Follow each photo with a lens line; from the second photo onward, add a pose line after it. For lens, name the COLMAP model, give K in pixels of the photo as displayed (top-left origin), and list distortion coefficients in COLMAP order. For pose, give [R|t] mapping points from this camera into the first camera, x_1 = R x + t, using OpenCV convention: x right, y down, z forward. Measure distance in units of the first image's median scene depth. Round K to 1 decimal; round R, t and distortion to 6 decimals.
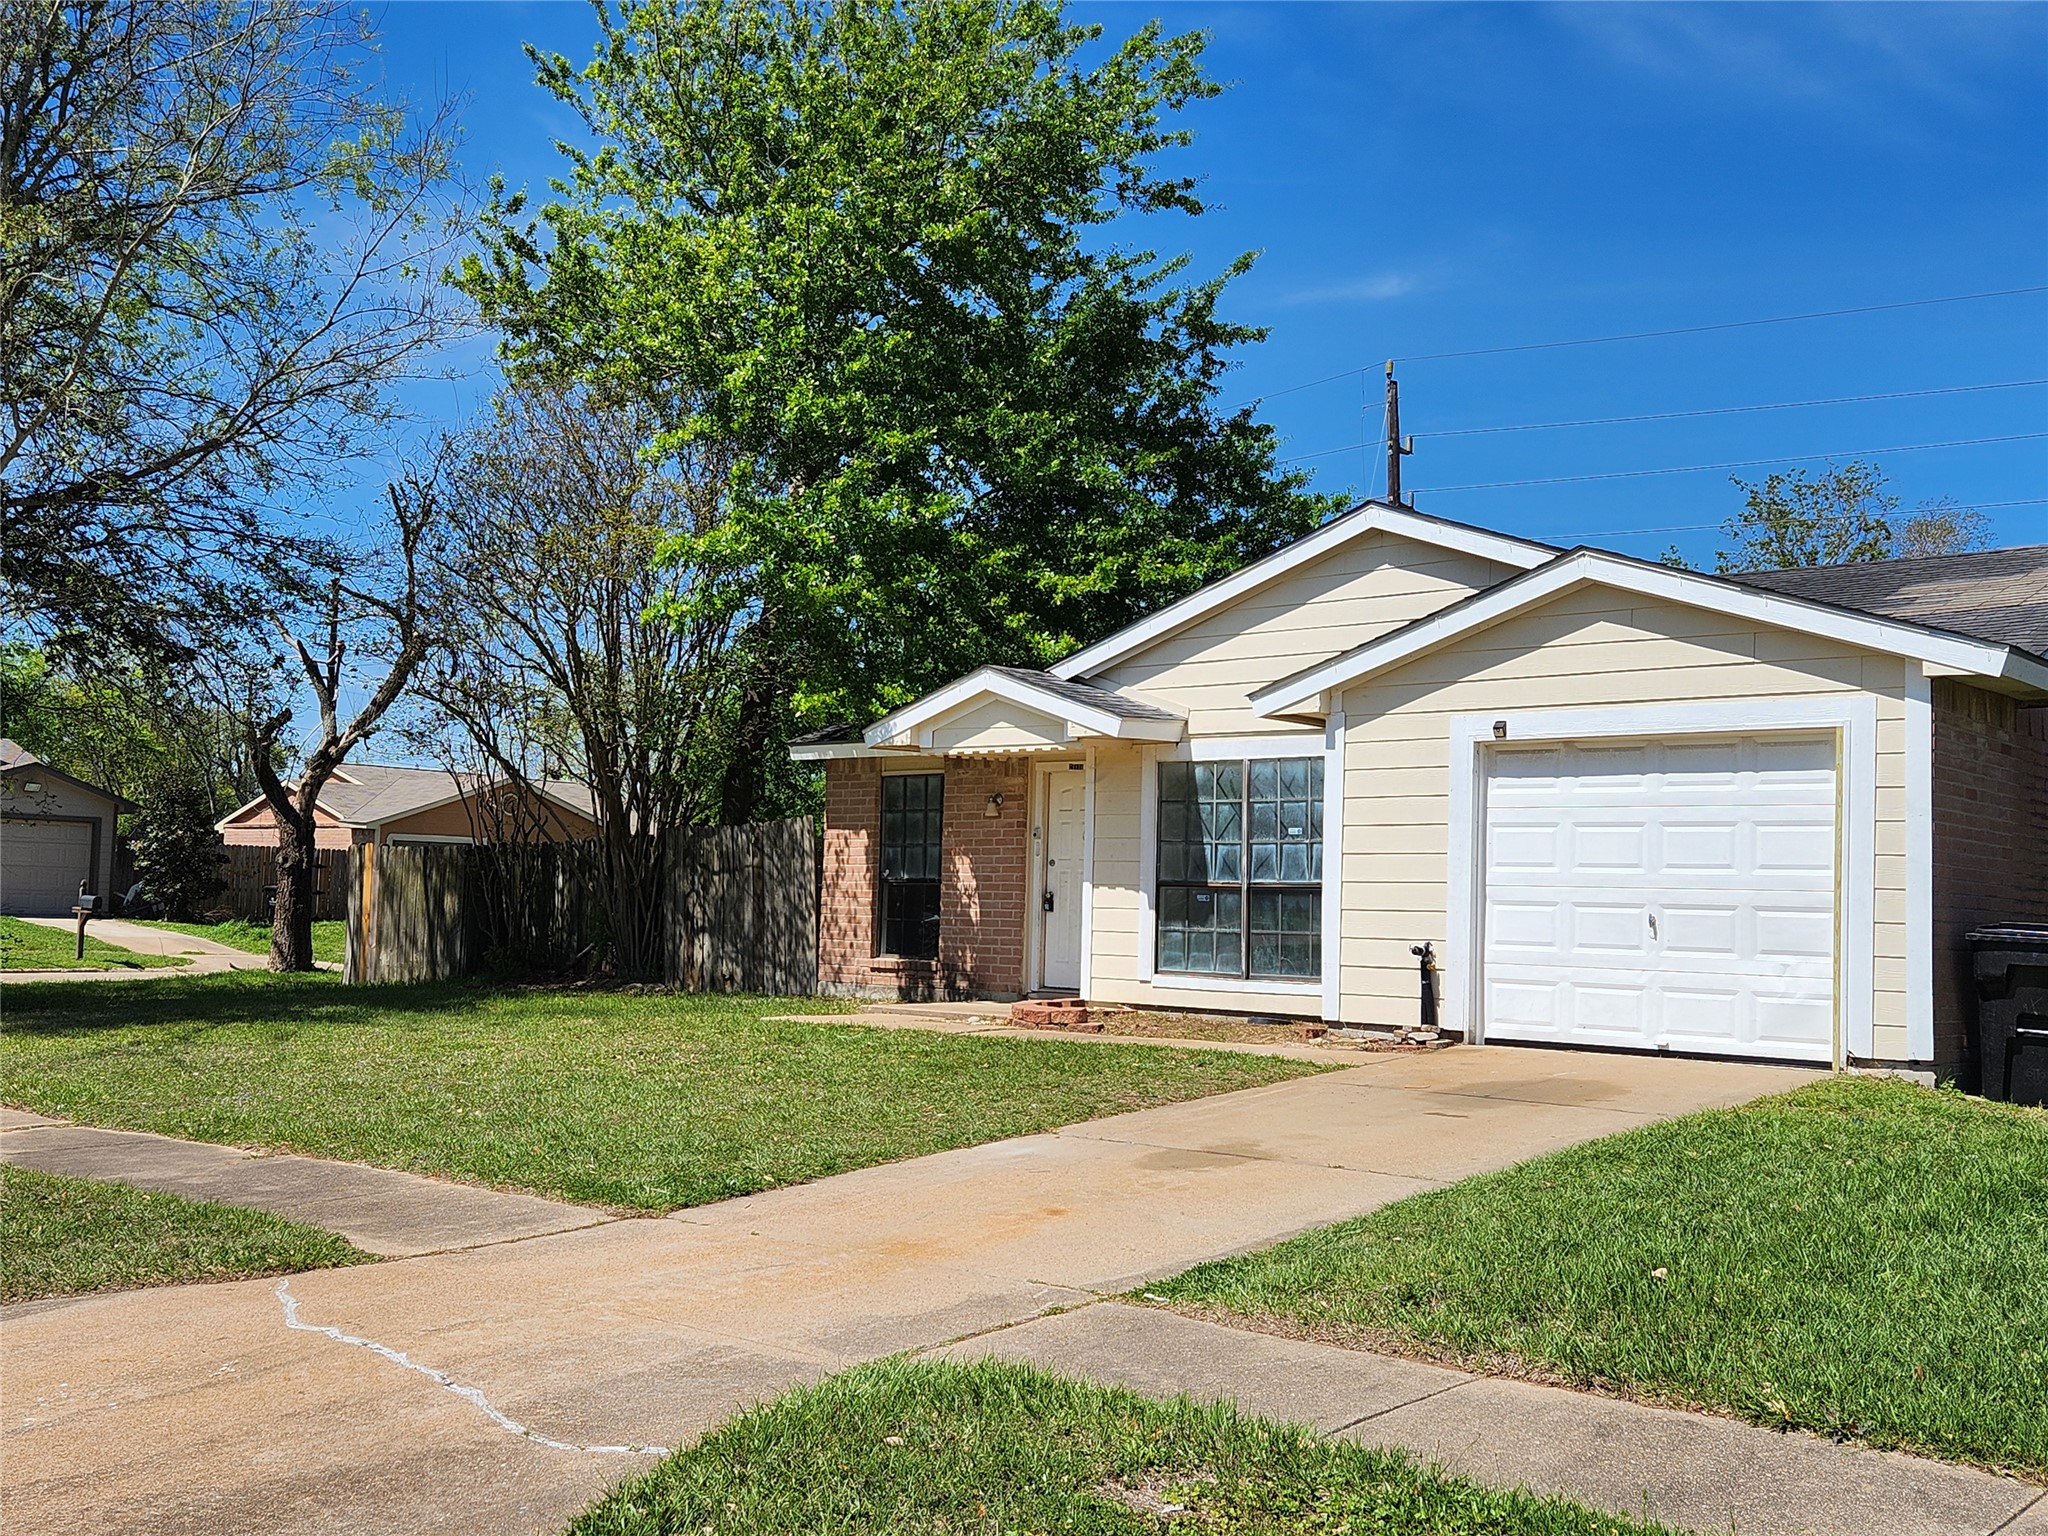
lens RADIAL K [[2049.4, 0, 978.0], [0, 2049.4, 761.4], [0, 0, 1]] dist [0.083705, -0.014319]
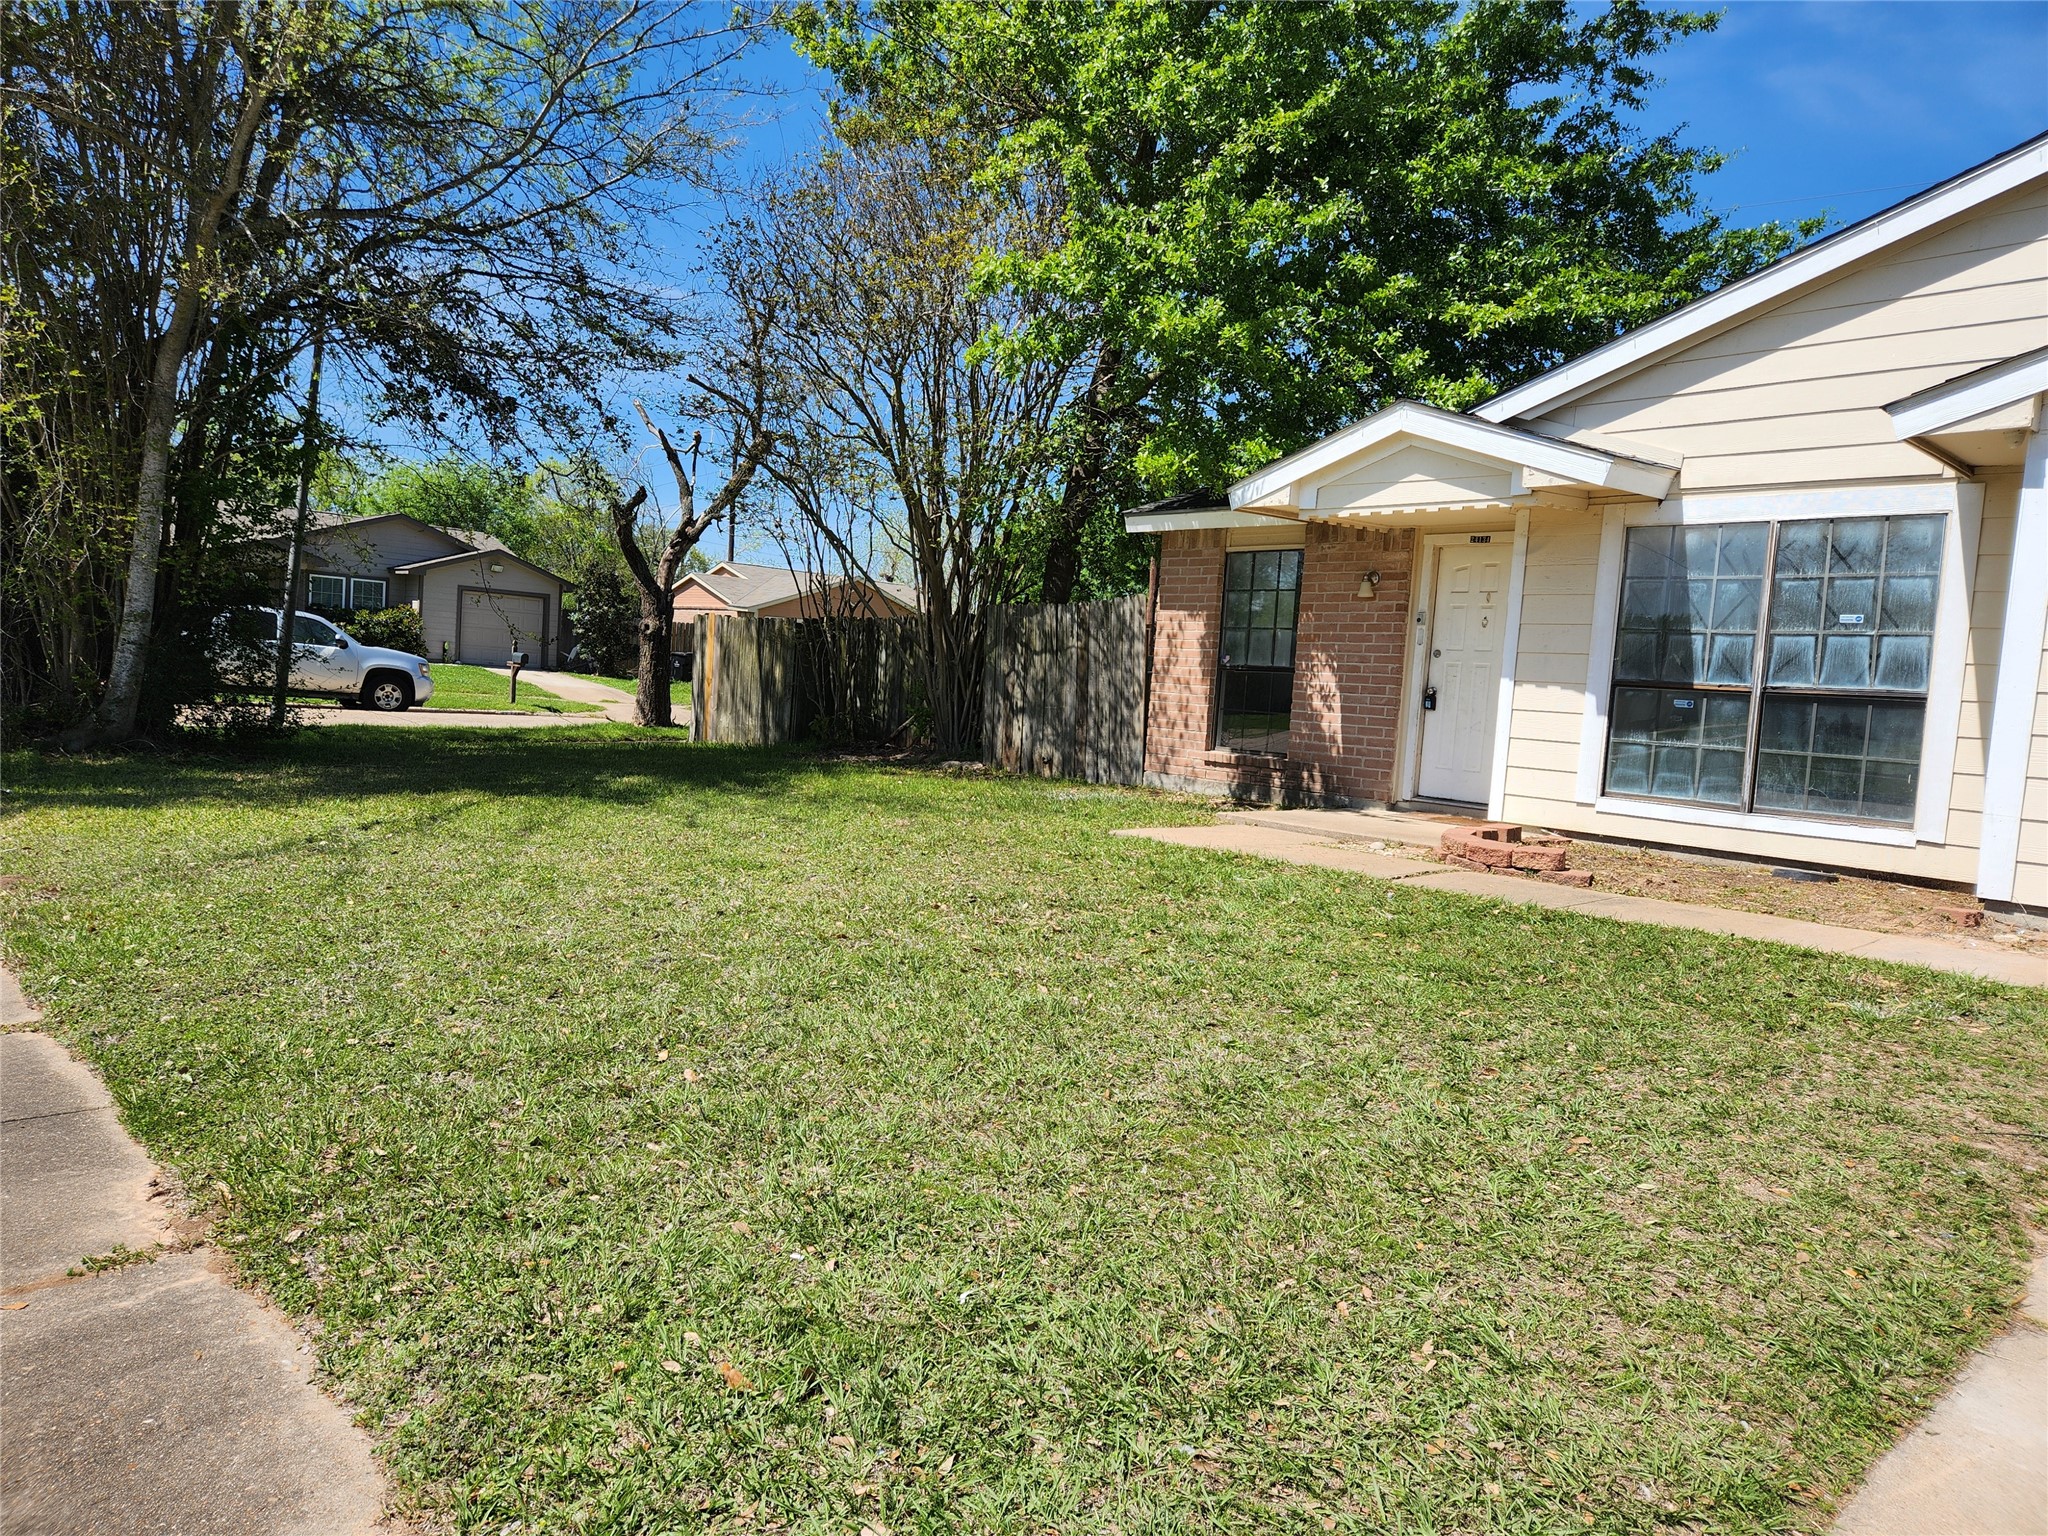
lens RADIAL K [[1354.2, 0, 1024.0], [0, 1354.2, 768.0], [0, 0, 1]] dist [0.089953, -0.082906]
pose [[0.993501, 0.046724, -0.103789, -0.082224], [-0.032775, 0.990674, 0.132251, 0.029924], [0.109000, -0.127990, 0.985767, 0.456639]]
